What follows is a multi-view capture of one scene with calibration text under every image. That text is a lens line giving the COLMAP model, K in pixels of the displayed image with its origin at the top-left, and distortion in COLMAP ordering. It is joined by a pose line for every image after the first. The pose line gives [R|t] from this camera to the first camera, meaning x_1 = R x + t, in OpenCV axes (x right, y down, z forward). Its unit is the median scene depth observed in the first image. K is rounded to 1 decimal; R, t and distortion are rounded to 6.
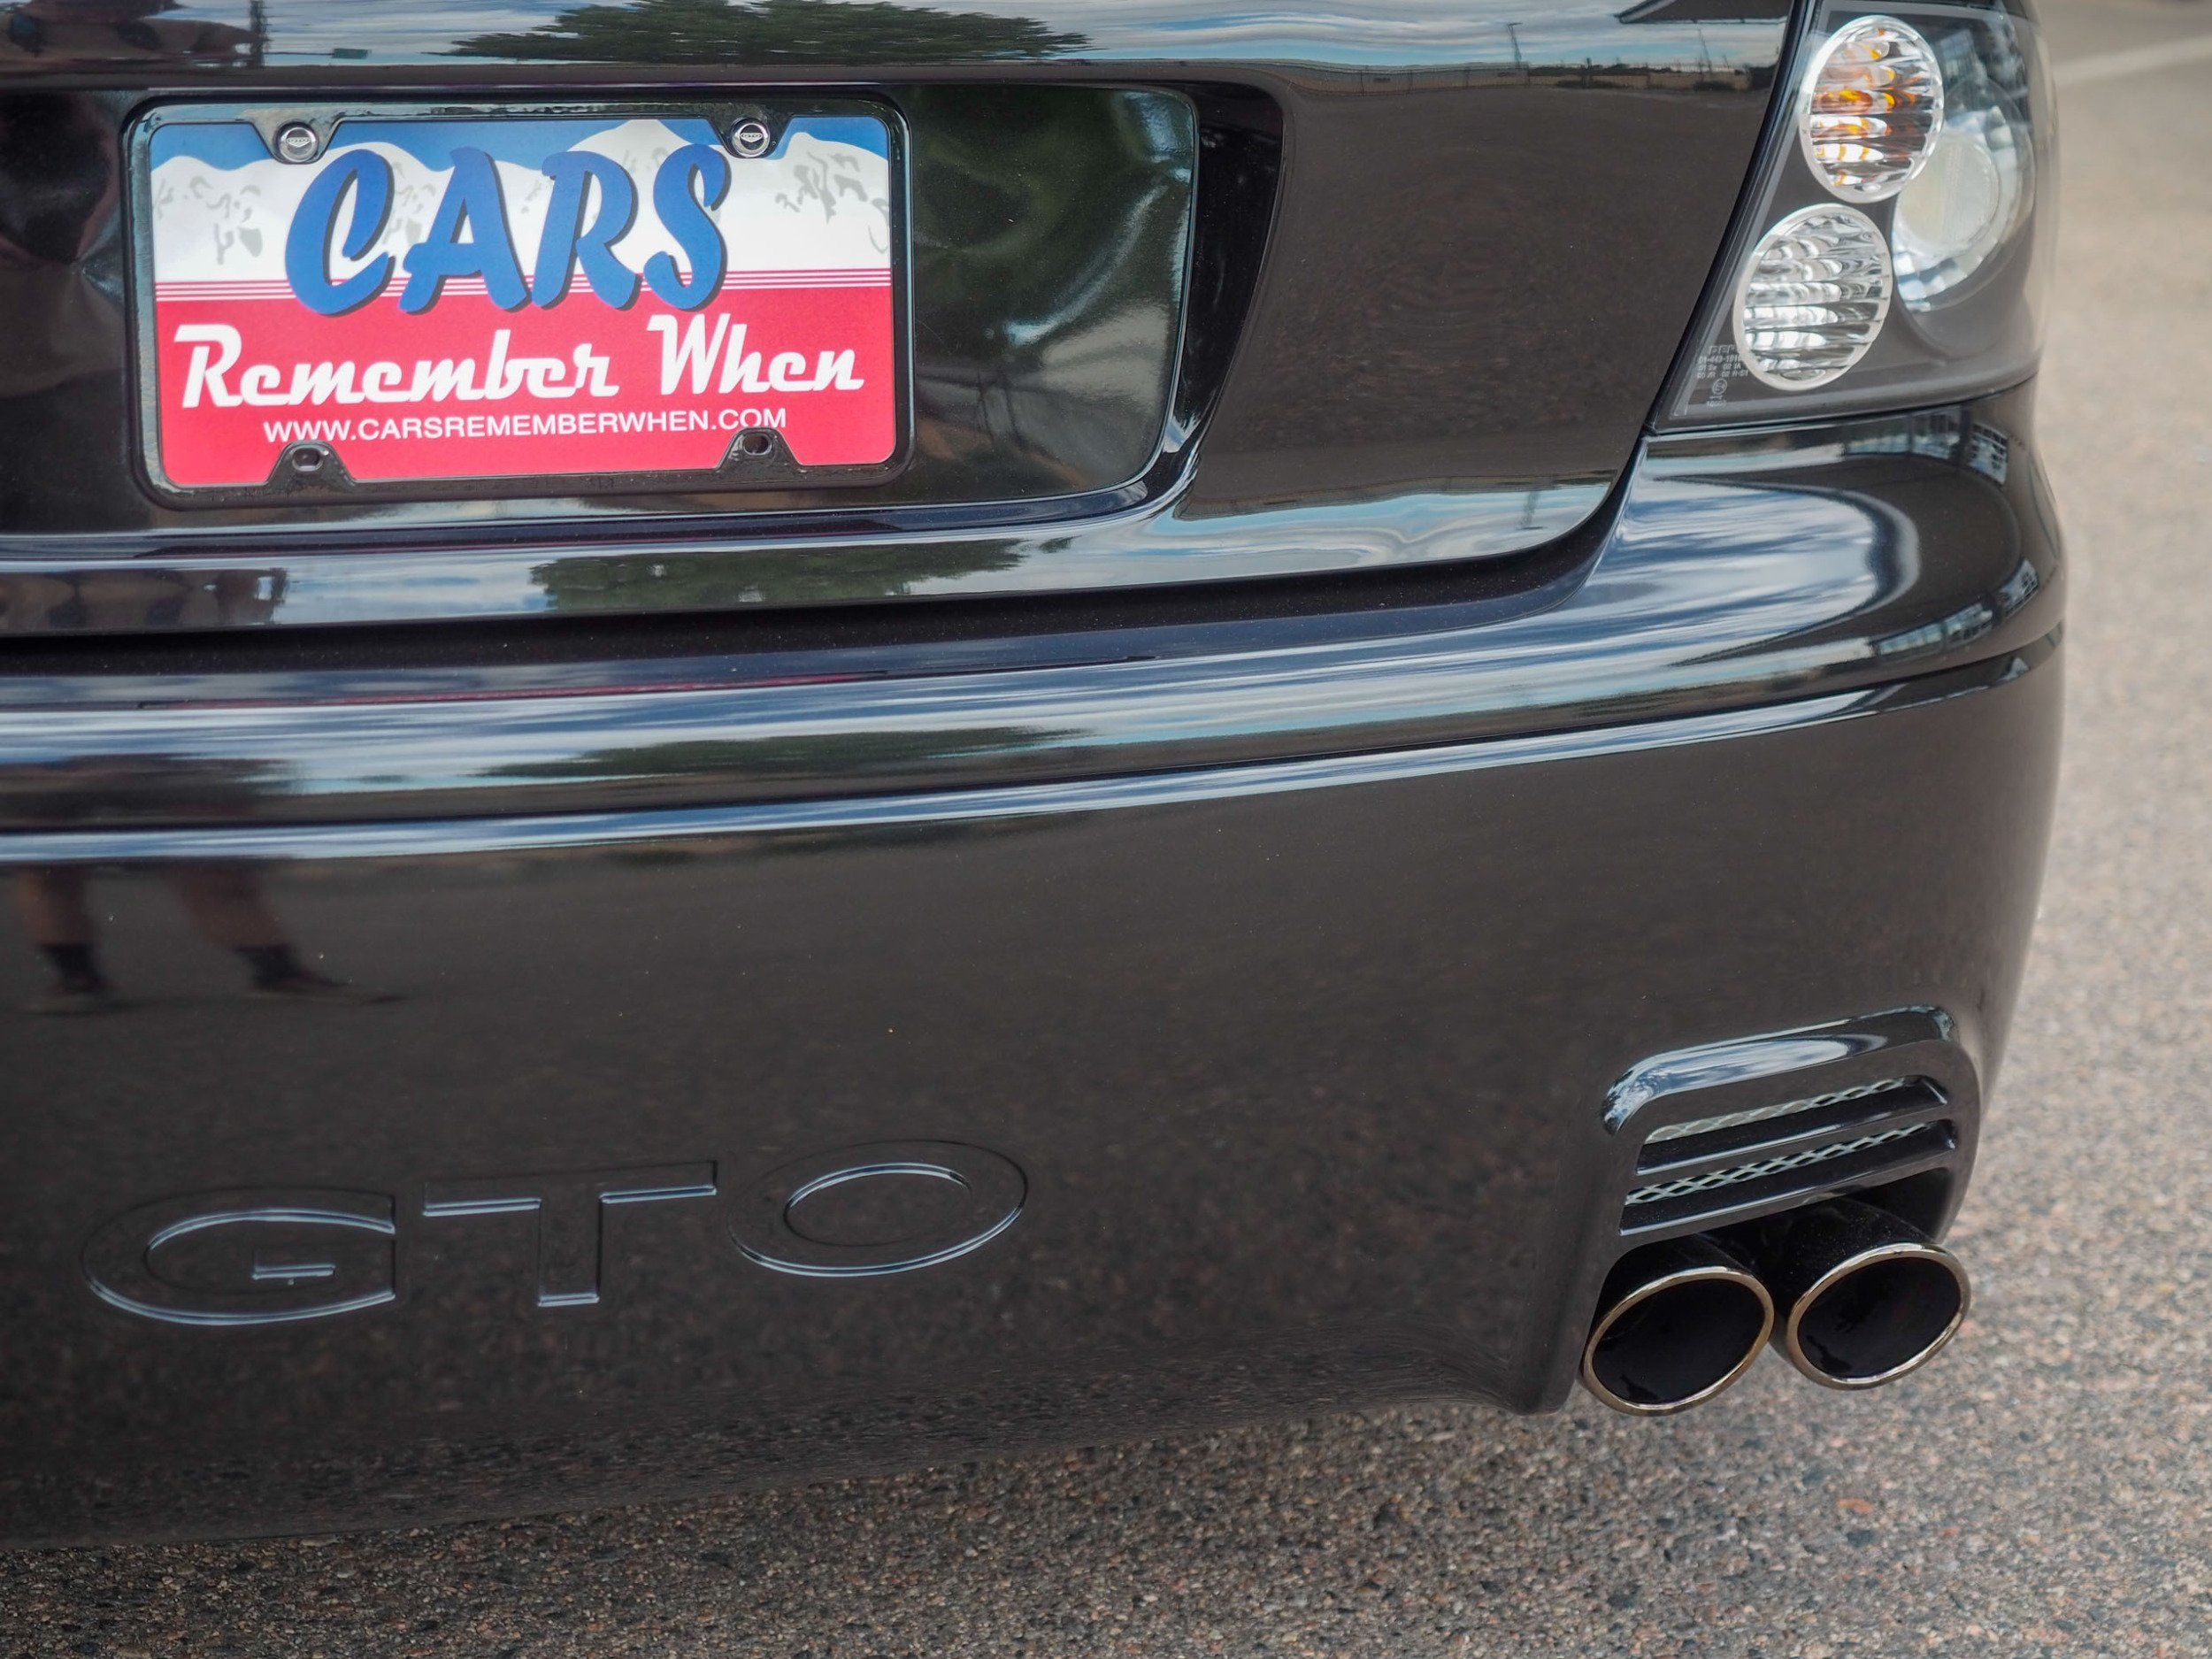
lens RADIAL K [[4121.9, 0, 993.9], [0, 4121.9, 736.7], [0, 0, 1]] dist [-0.007614, 0.000000]
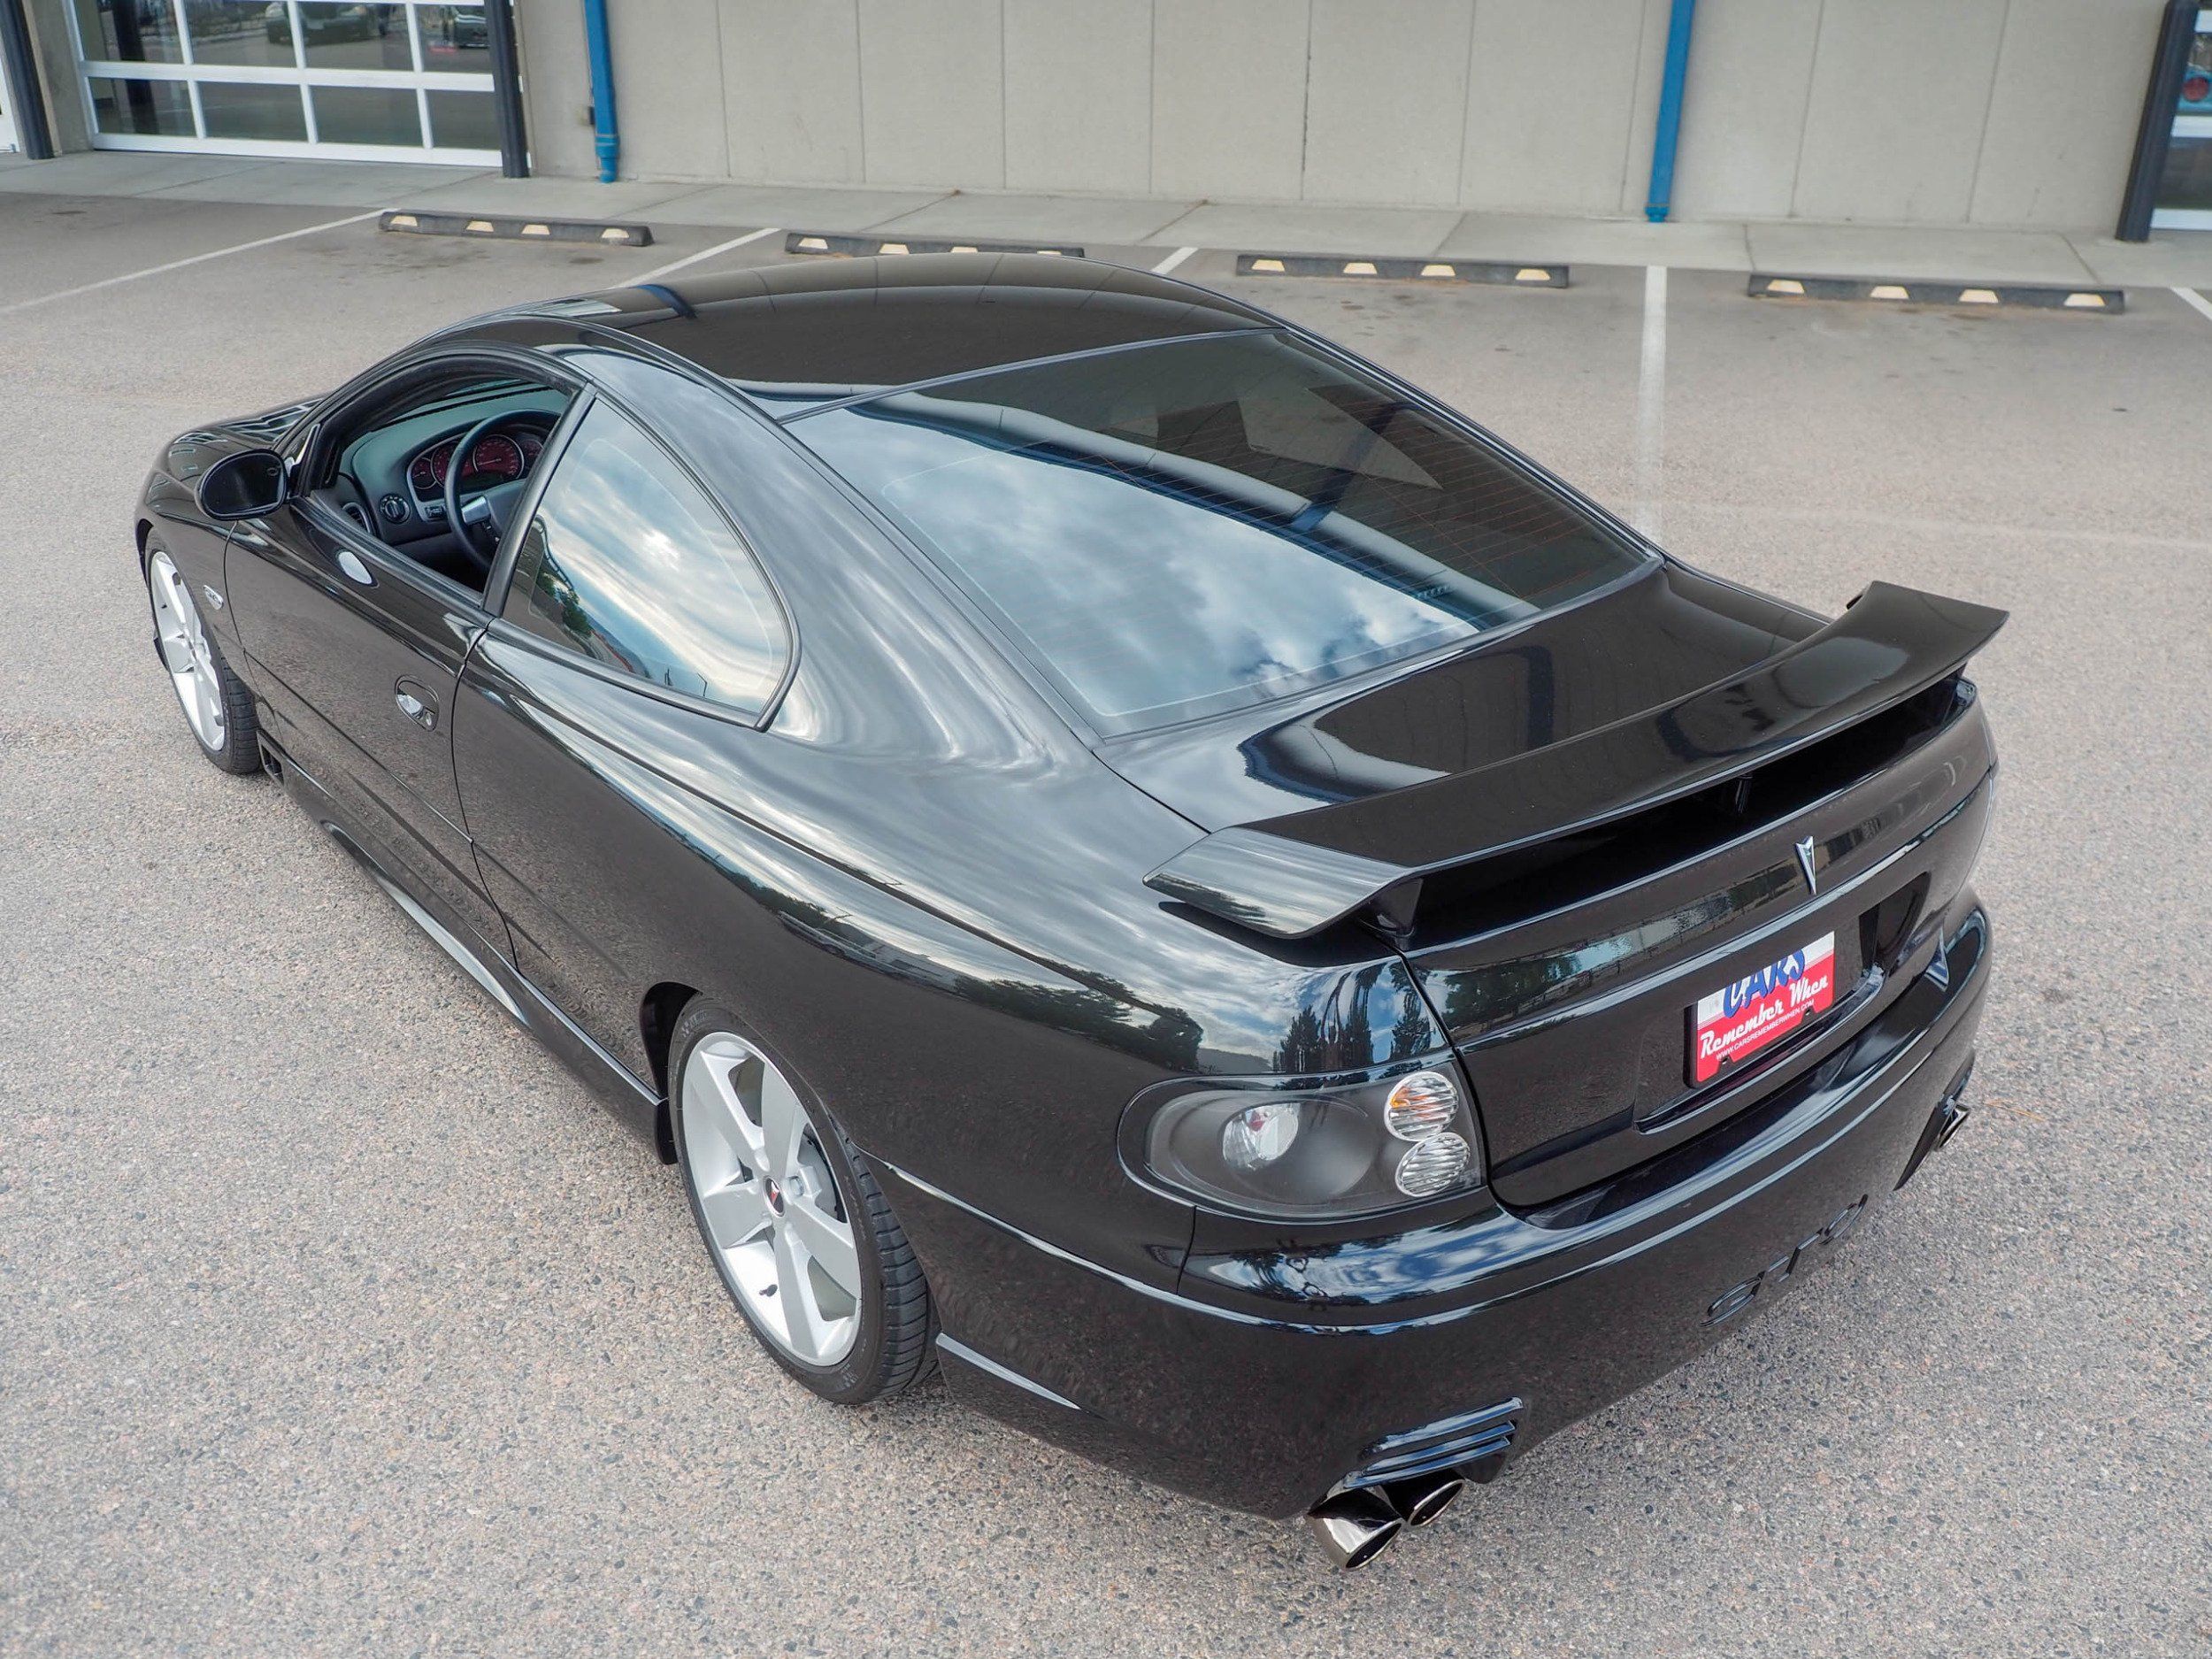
lens RADIAL K [[1884.8, 0, 1110.3], [0, 1884.8, 806.4], [0, 0, 1]] dist [0.004406, -0.000726]
pose [[0.905101, -0.200603, 0.374901, -1.062528], [0.126423, 0.968801, 0.213173, -0.605216], [-0.405967, -0.145547, 0.902223, -0.071979]]
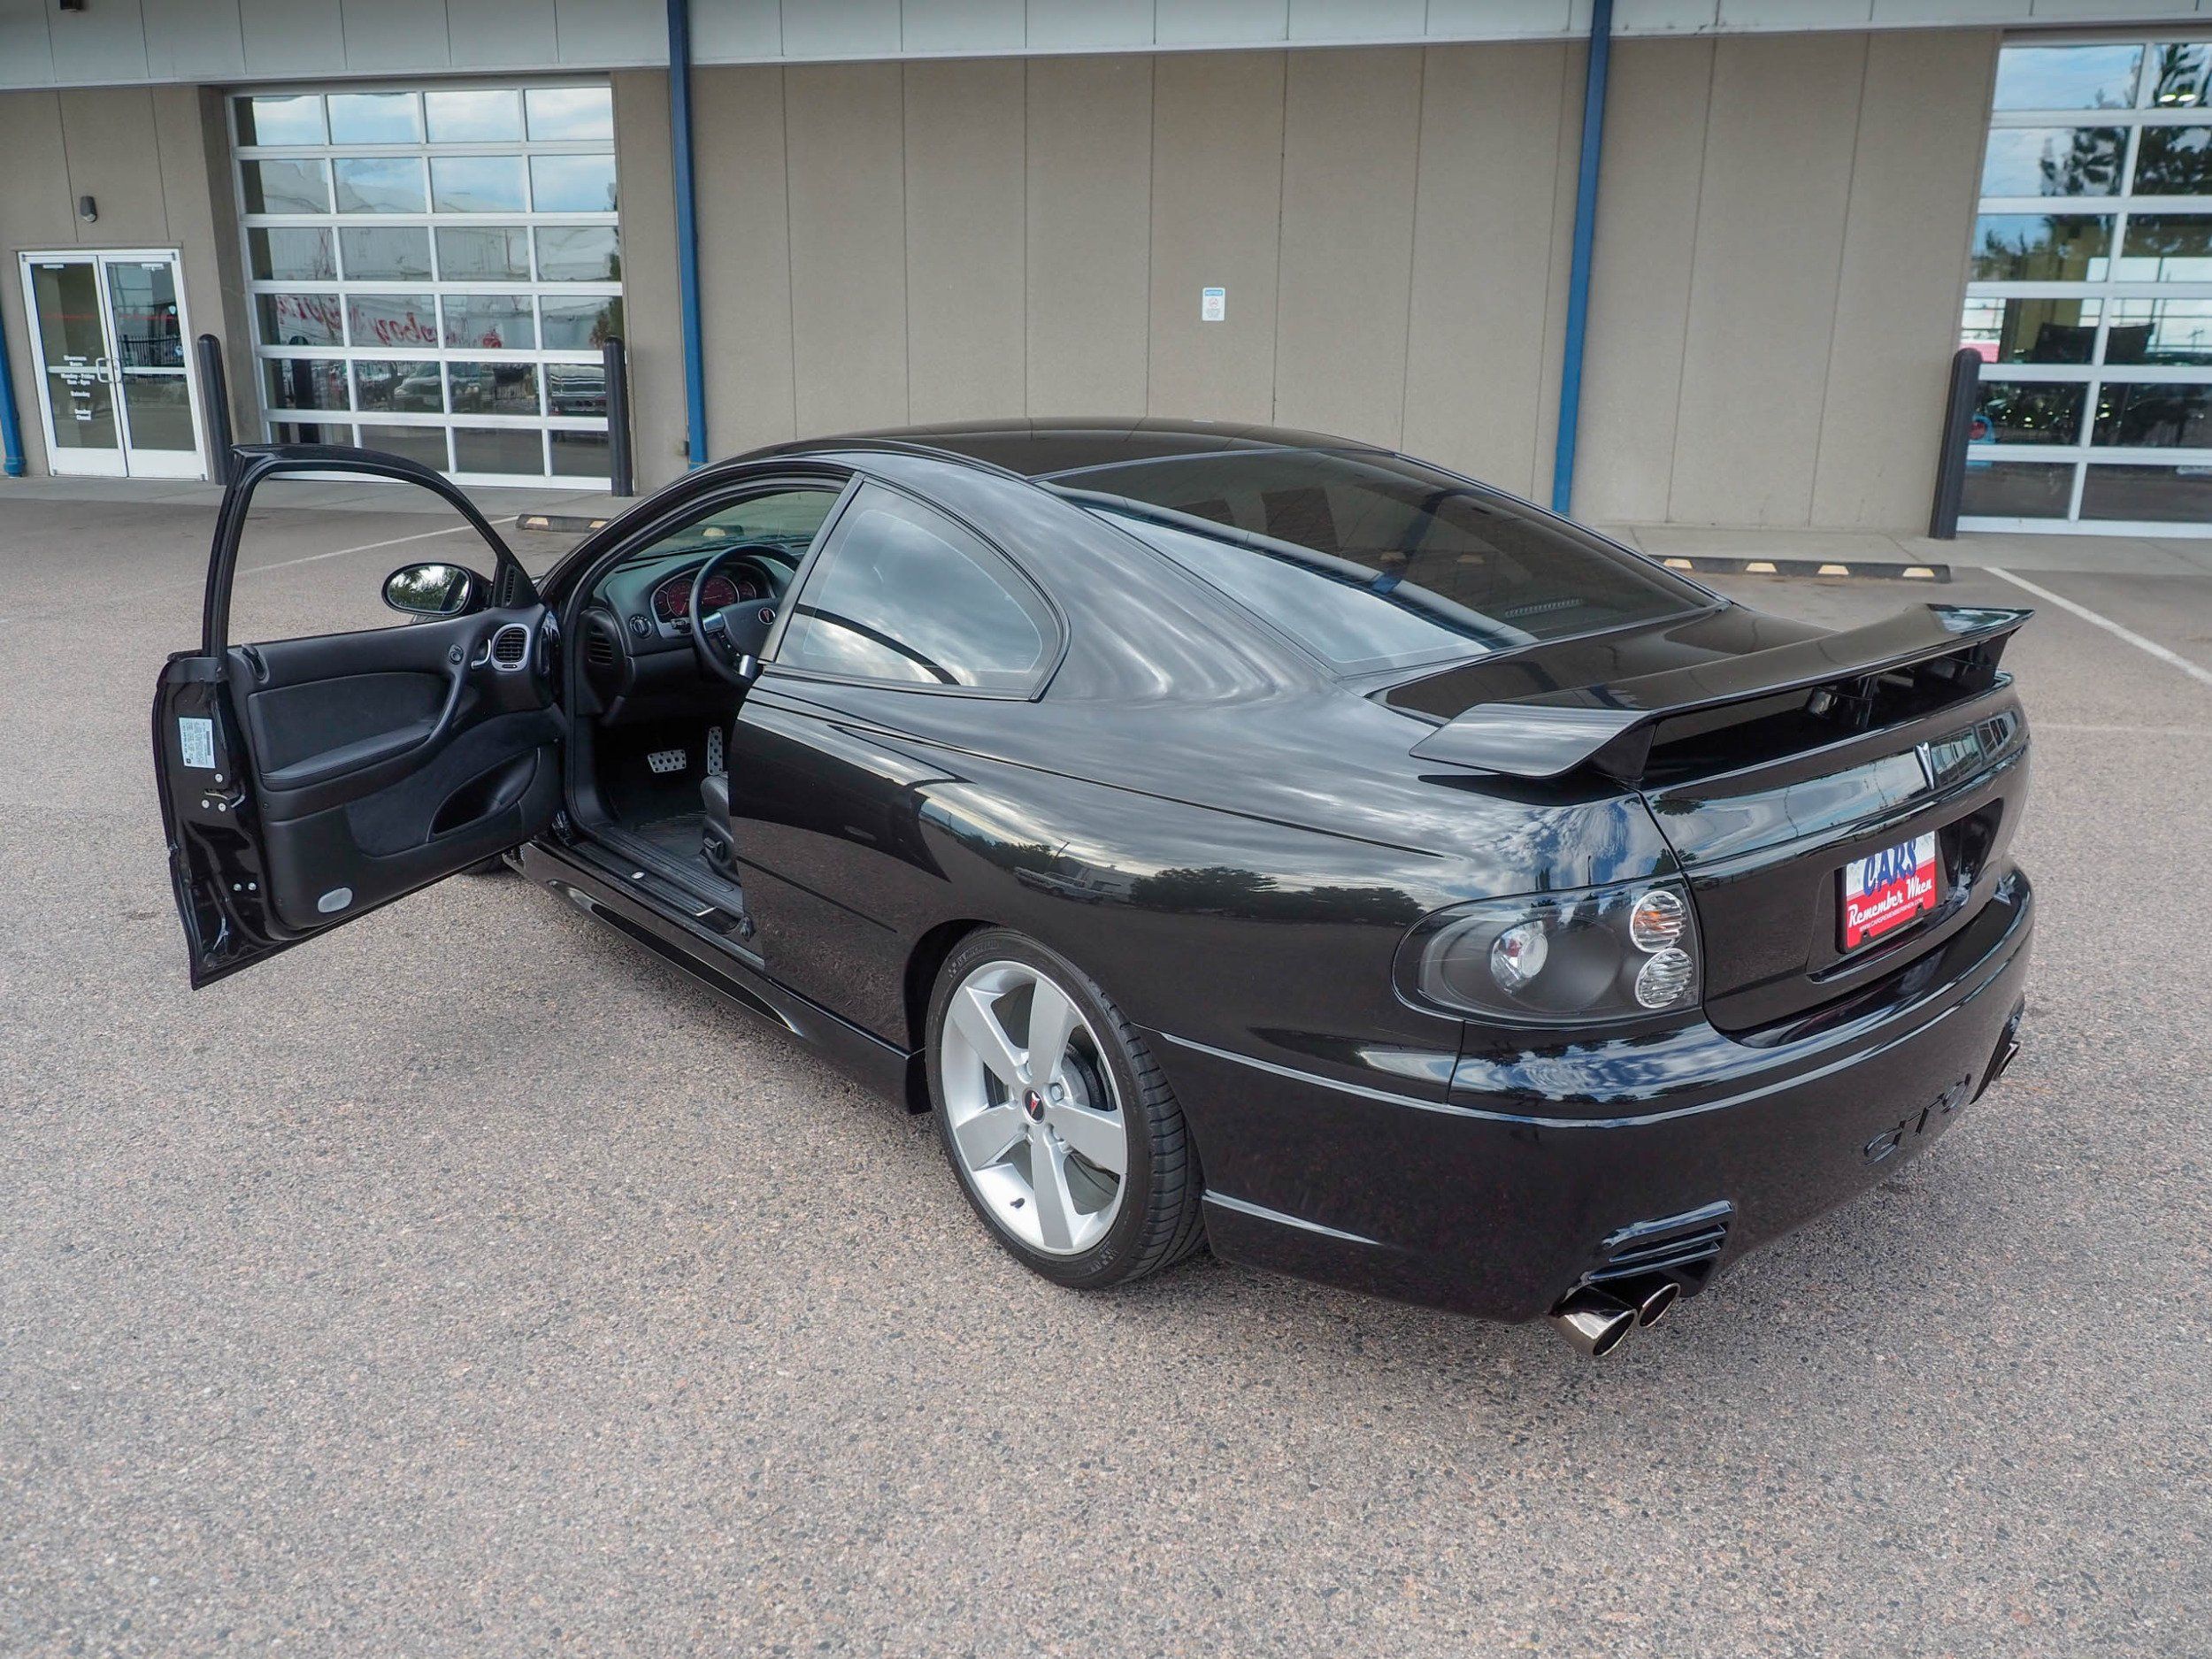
lens RADIAL K [[1615.4, 0, 1106.5], [0, 1615.4, 809.7], [0, 0, 1]] dist [-0.013106, 0.011785]
pose [[0.894360, -0.140924, 0.424571, -1.367354], [0.127835, 0.990020, 0.059325, -0.349200], [-0.428694, 0.001217, 0.903449, -0.034696]]
